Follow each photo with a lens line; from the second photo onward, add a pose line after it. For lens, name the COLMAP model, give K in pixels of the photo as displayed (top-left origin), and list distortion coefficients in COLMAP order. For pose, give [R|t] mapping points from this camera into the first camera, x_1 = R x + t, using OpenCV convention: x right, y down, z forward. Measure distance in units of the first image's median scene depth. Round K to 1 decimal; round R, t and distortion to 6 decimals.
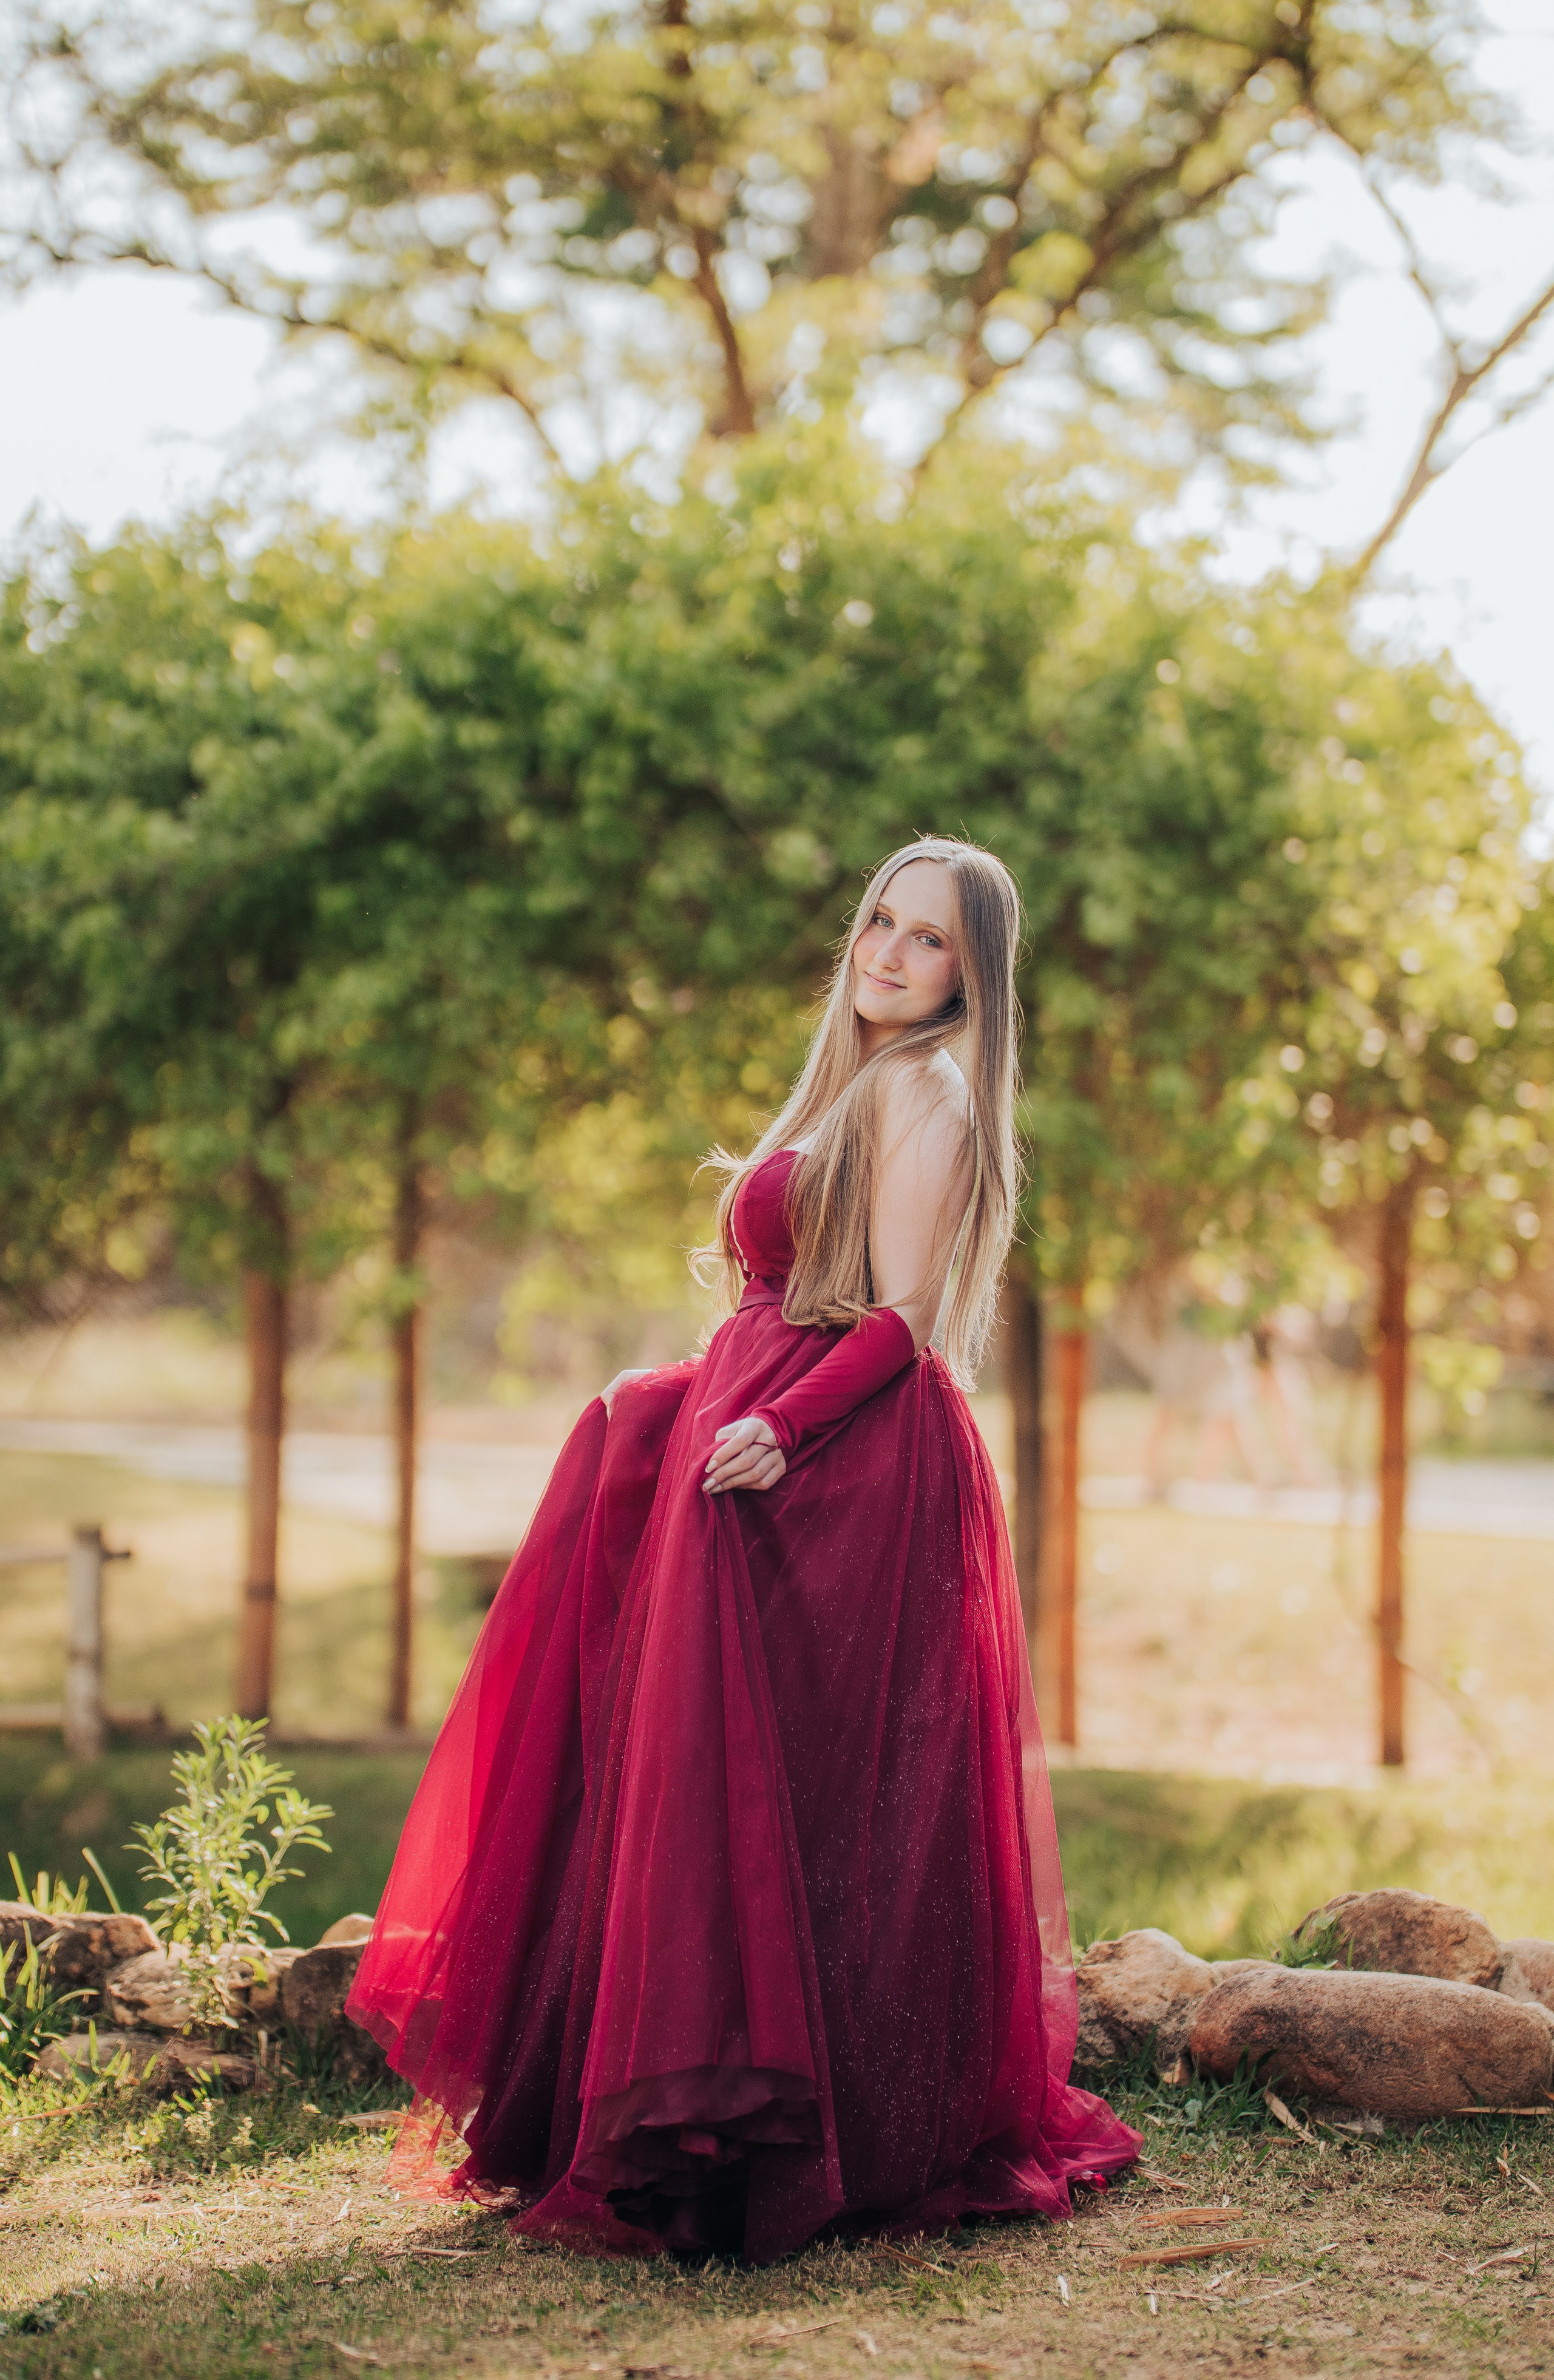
lens RADIAL K [[6062.0, 0, 636.2], [0, 6062.0, 1149.5], [0, 0, 1]] dist [0.511531, 0.510496]
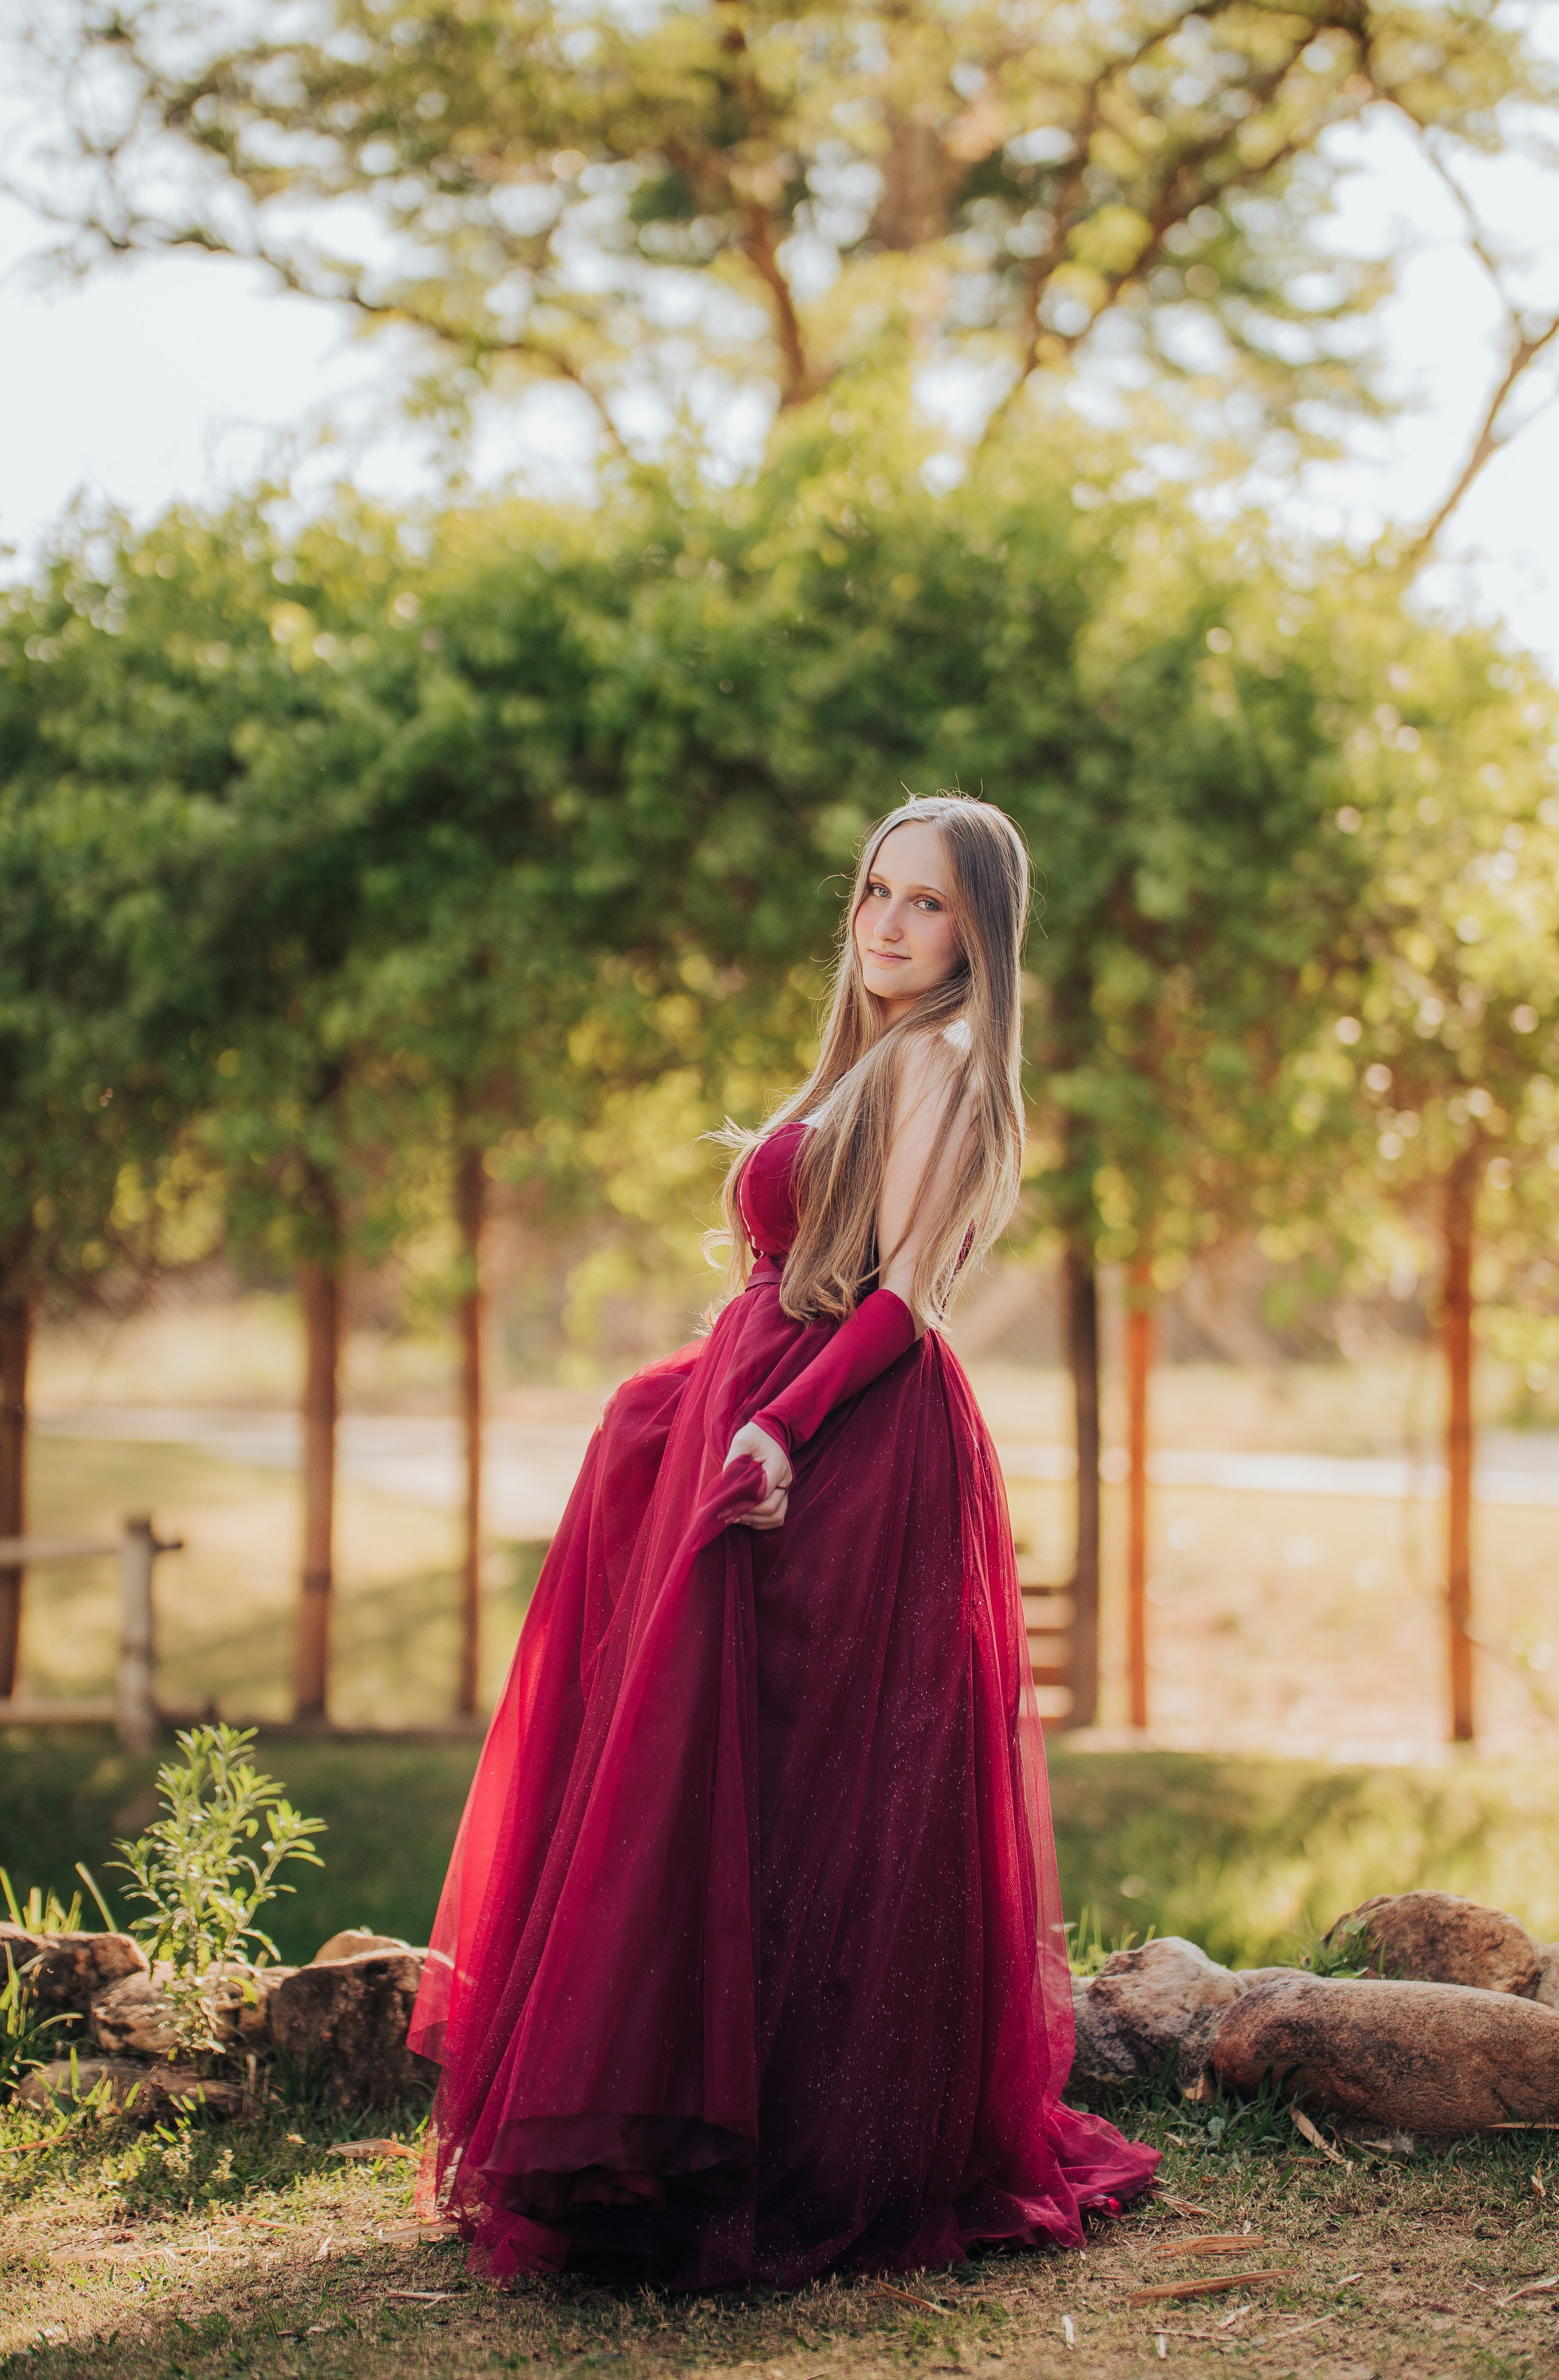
lens RADIAL K [[5896.9, 0, 733.0], [0, 5896.9, 1148.5], [0, 0, 1]] dist [0.539367, 0.269518]
pose [[0.999913, -0.012622, -0.003847, 0.019061], [0.012634, 0.999916, 0.002884, 0.000386], [0.003810, -0.002932, 0.999988, 0.063862]]
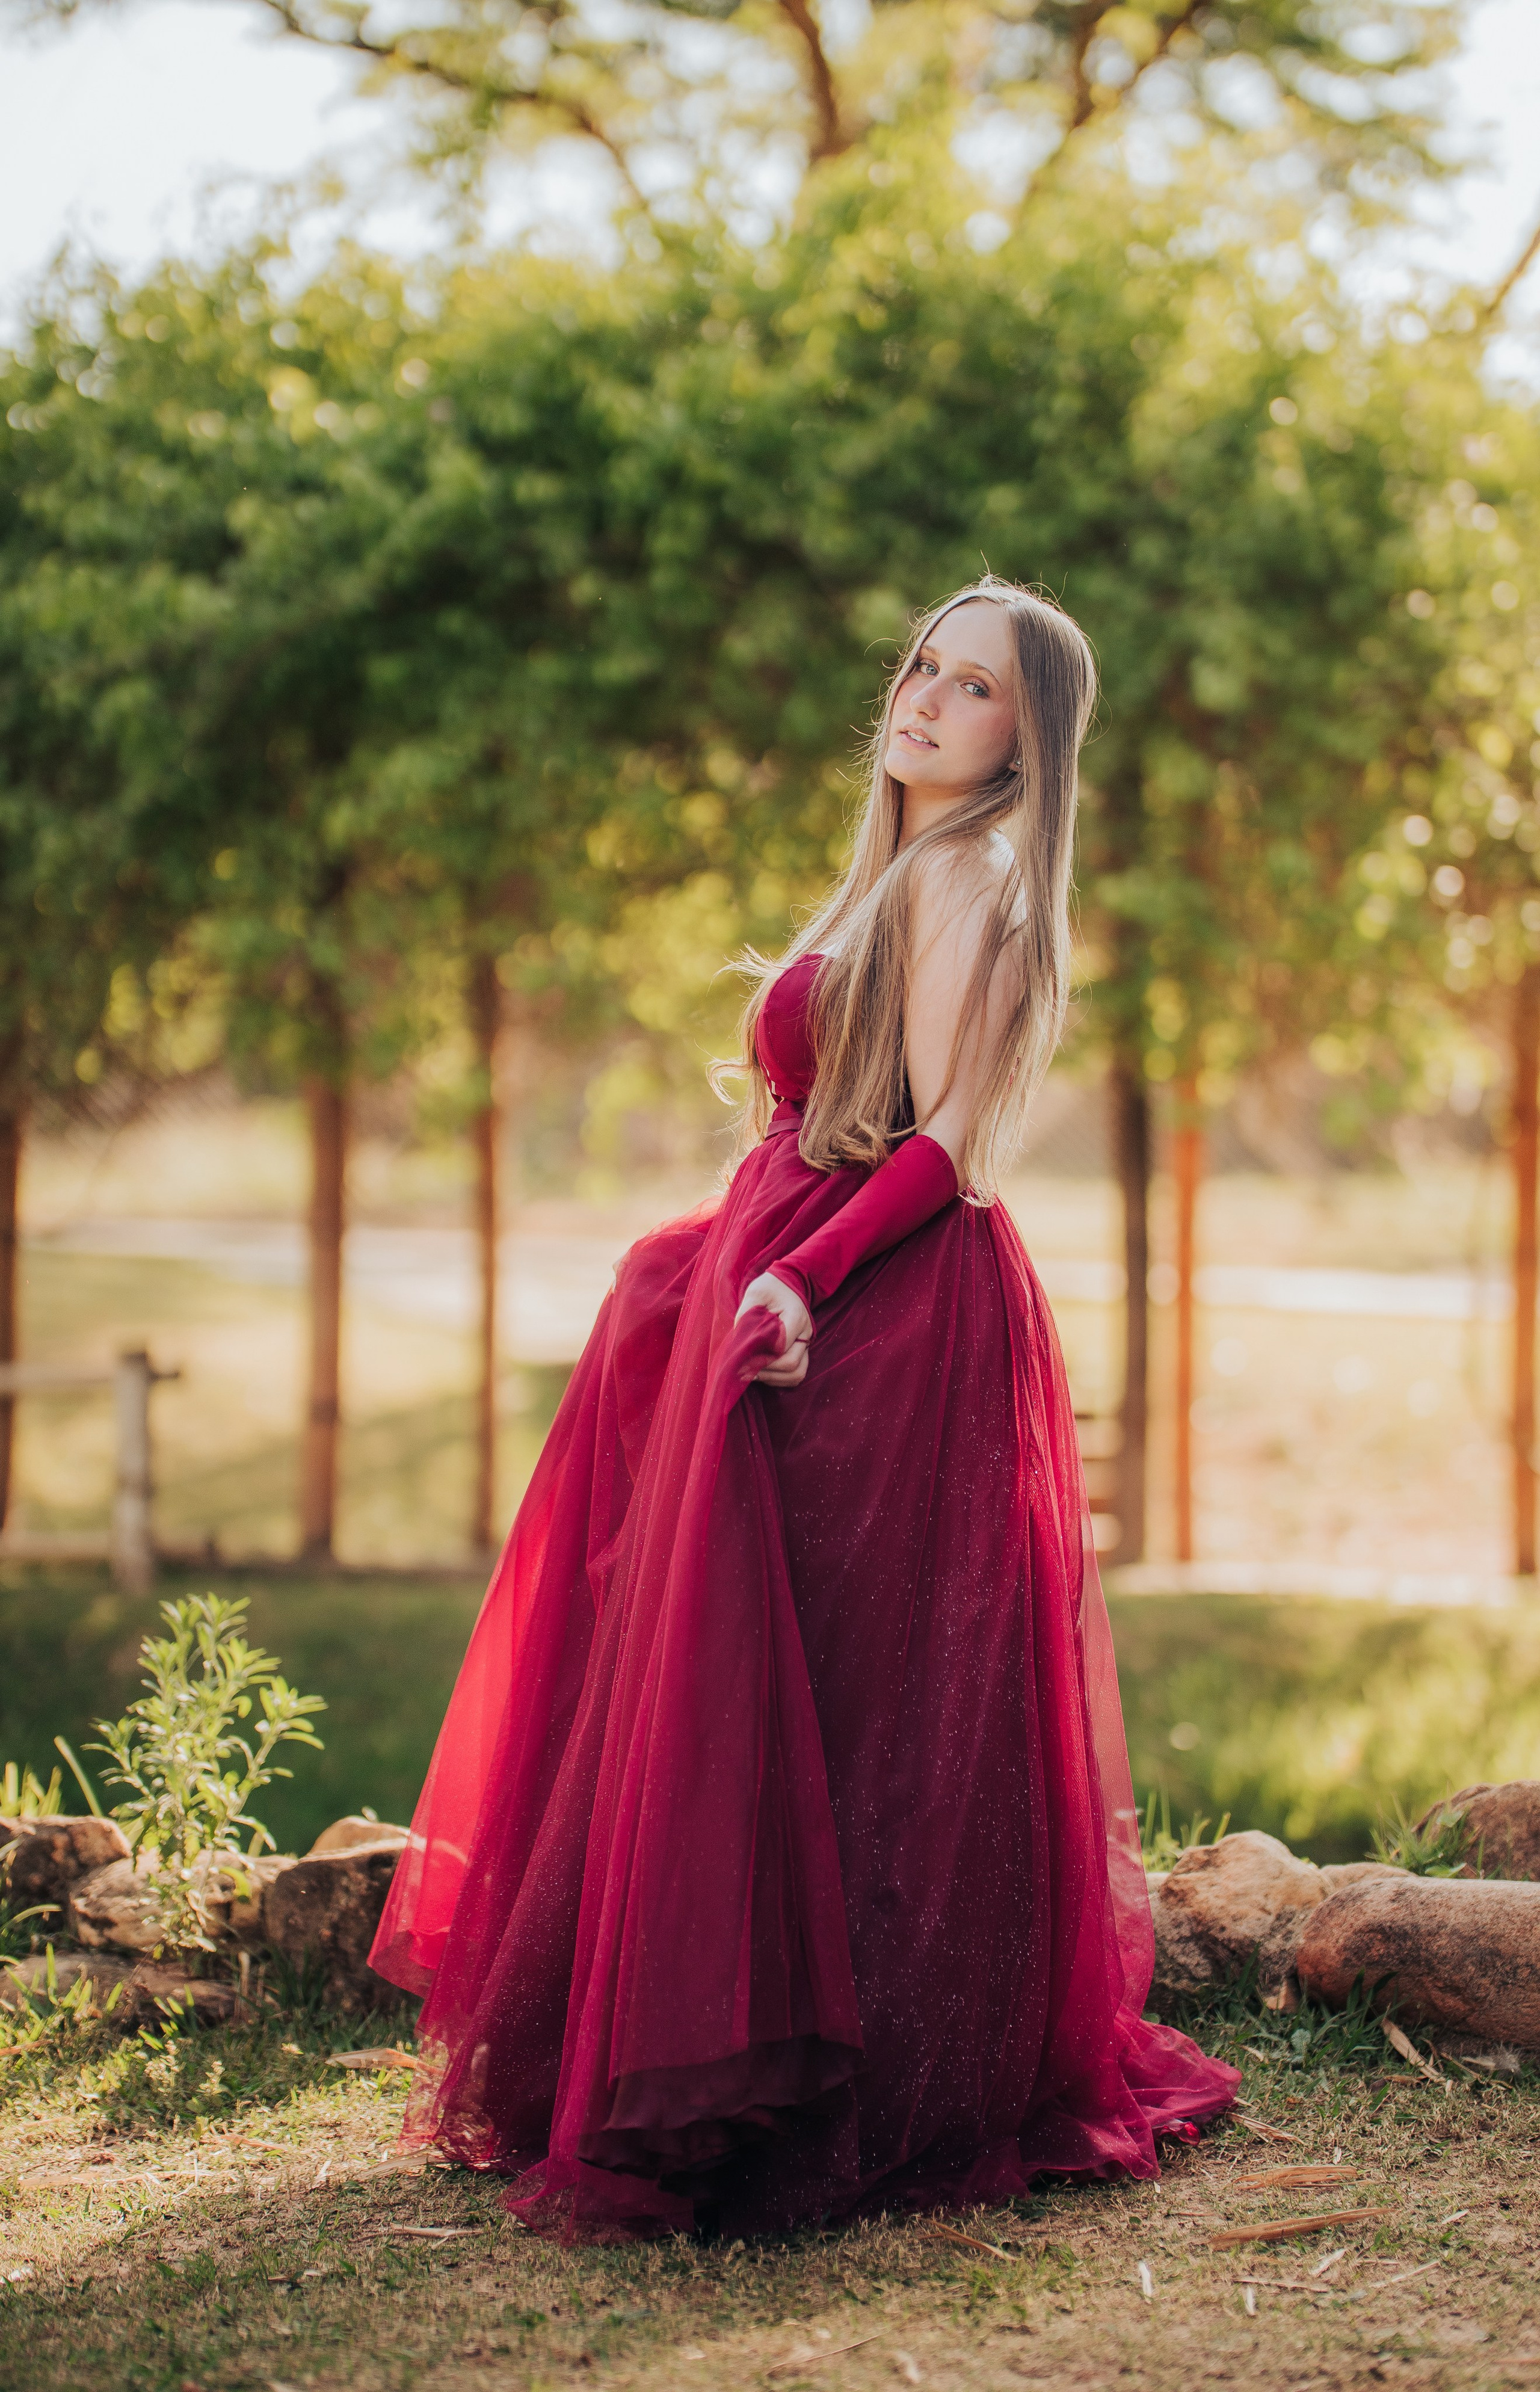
lens RADIAL K [[5977.1, 0, 770.0], [0, 5977.1, 1196.0], [0, 0, 1]] dist [0.529558, 0.201119]
pose [[0.999939, -0.010938, -0.001455, 0.016282], [0.010993, 0.998937, 0.044777, -0.002454], [0.000964, -0.044790, 0.998996, 0.135886]]
